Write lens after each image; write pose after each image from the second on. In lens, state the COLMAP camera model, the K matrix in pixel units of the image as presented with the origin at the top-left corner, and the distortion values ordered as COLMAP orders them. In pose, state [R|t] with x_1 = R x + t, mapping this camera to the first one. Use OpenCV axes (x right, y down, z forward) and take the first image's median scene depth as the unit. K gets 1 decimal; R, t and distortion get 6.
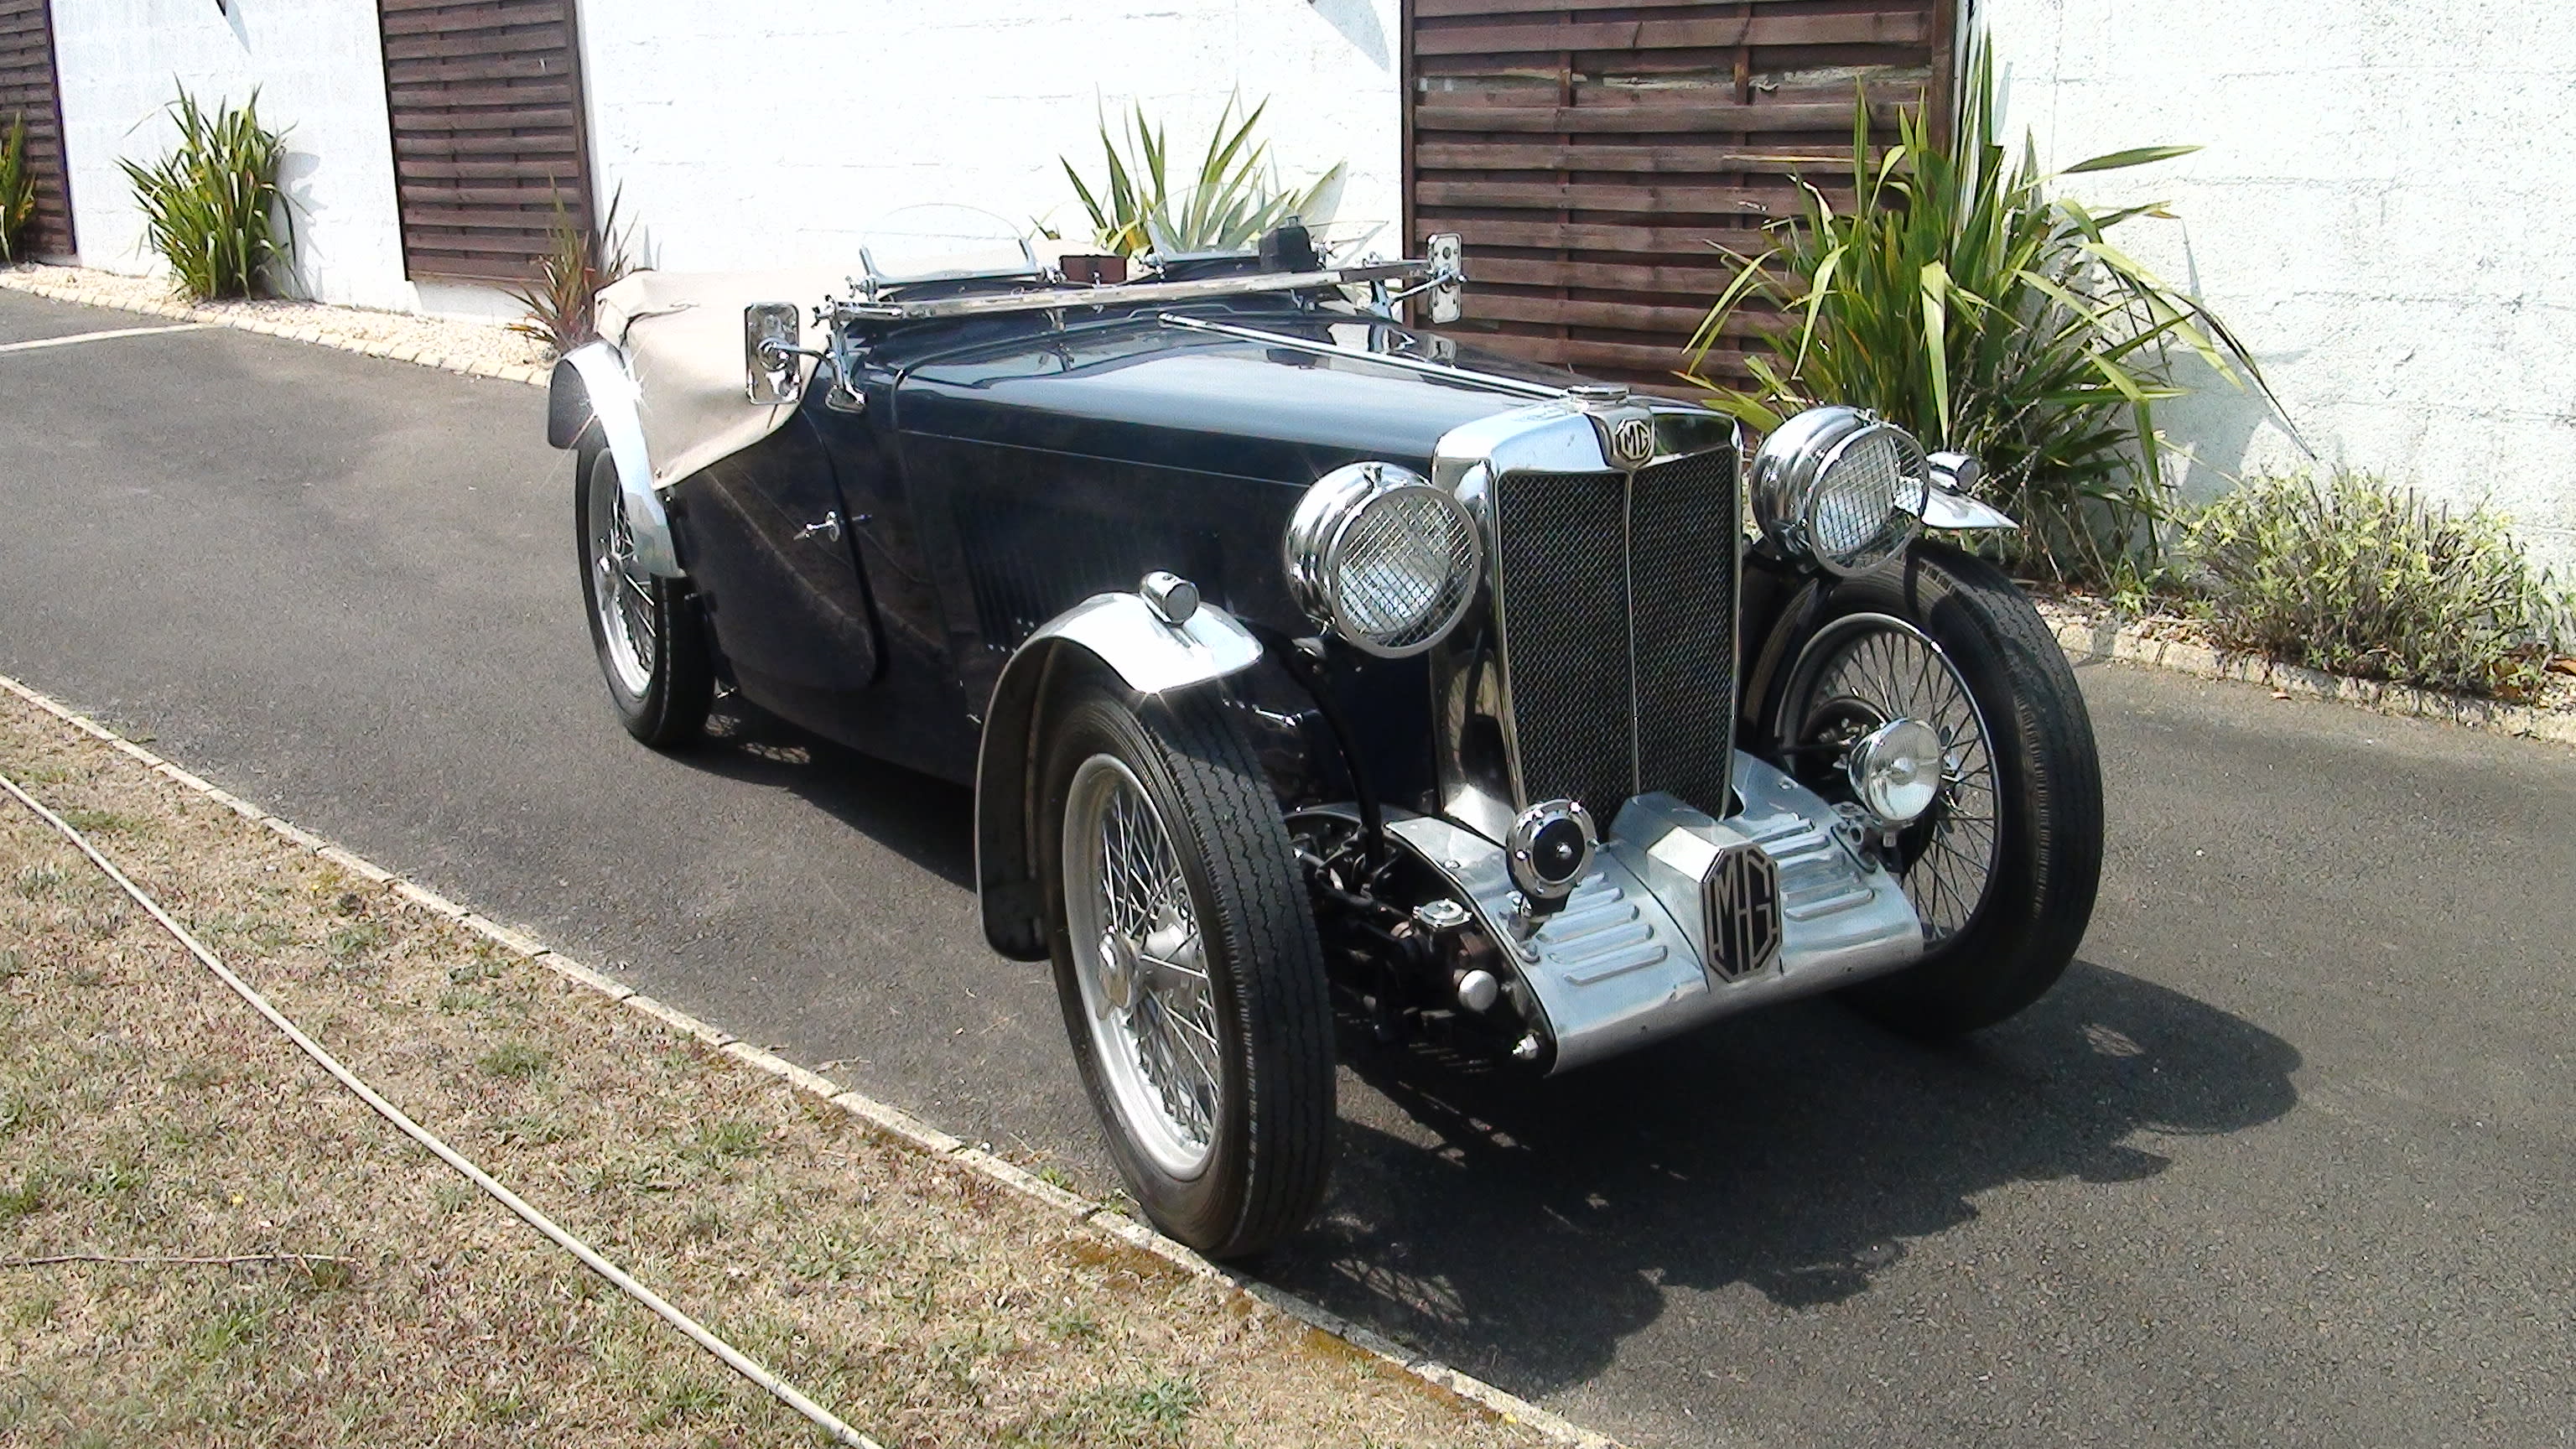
lens RADIAL K [[2293.2, 0, 1287.1], [0, 2293.2, 737.3], [0, 0, 1]] dist [-0.034491, -0.076127]
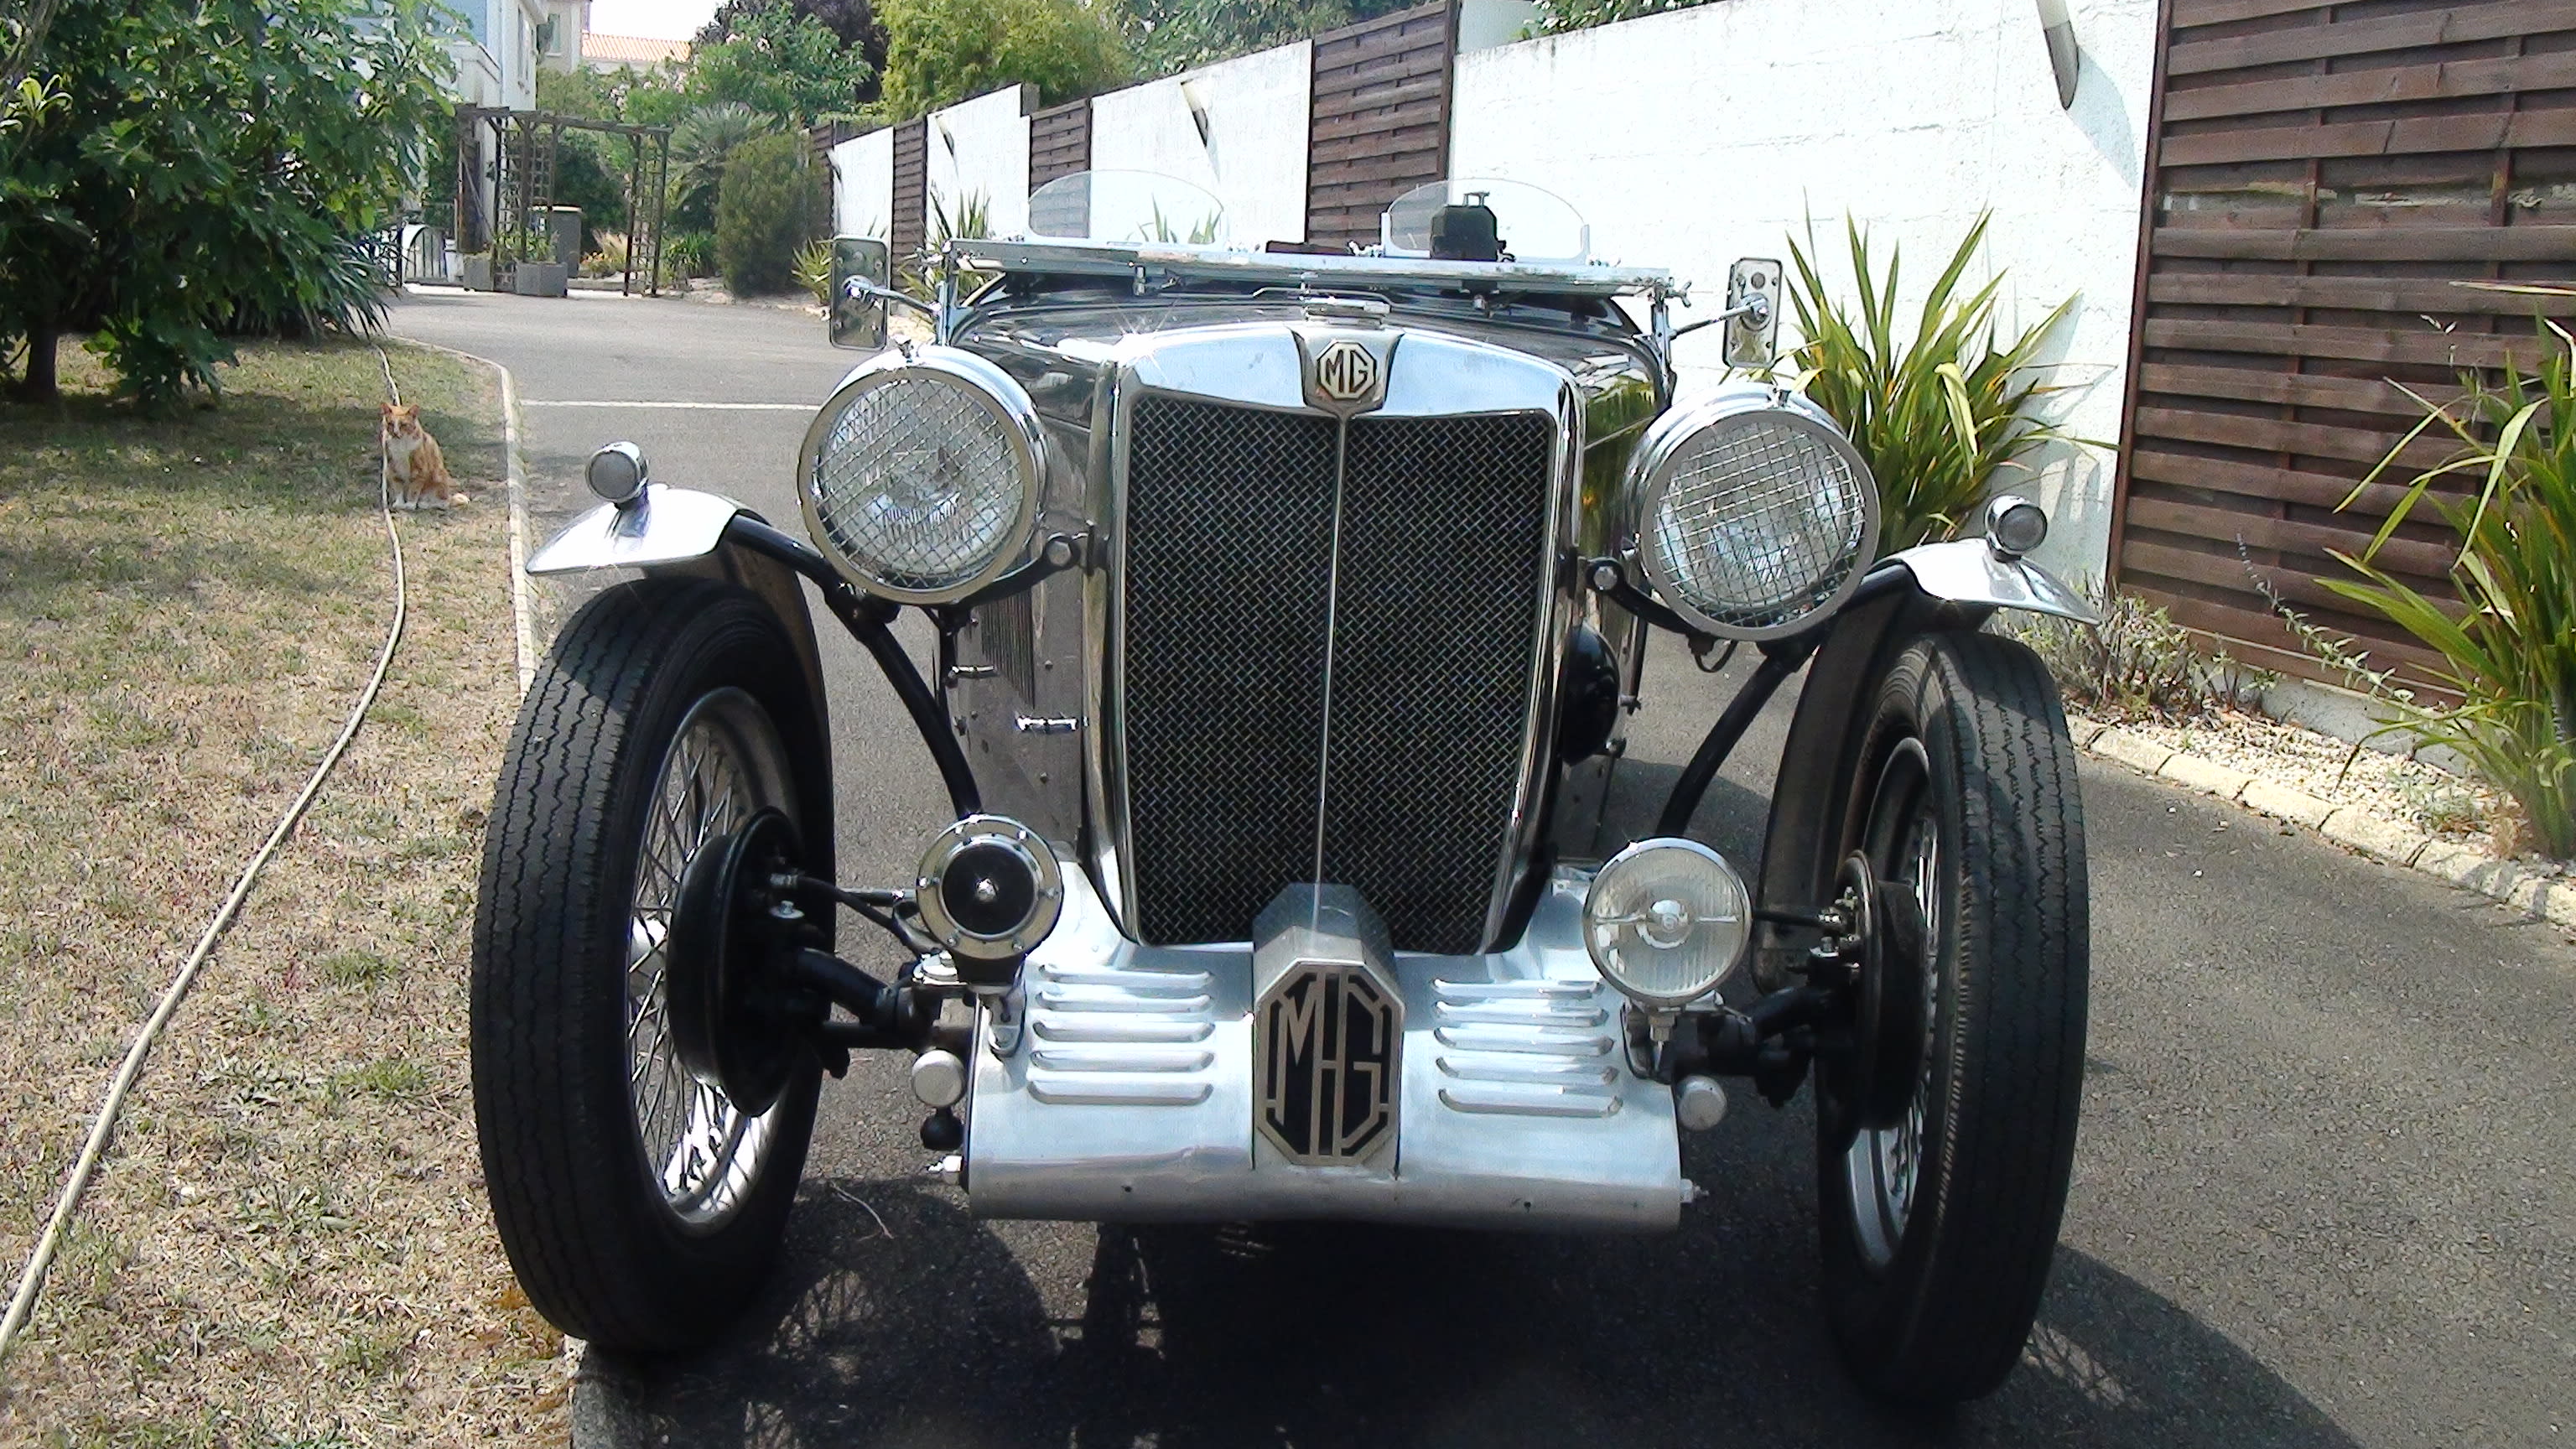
lens RADIAL K [[2293.2, 0, 1287.7], [0, 2293.2, 715.3], [0, 0, 1]] dist [-0.034491, -0.076127]
pose [[0.872707, 0.157673, -0.462083, 0.206320], [-0.204801, 0.977351, -0.053301, 0.006242], [0.443213, 0.141151, 0.885233, 0.166471]]
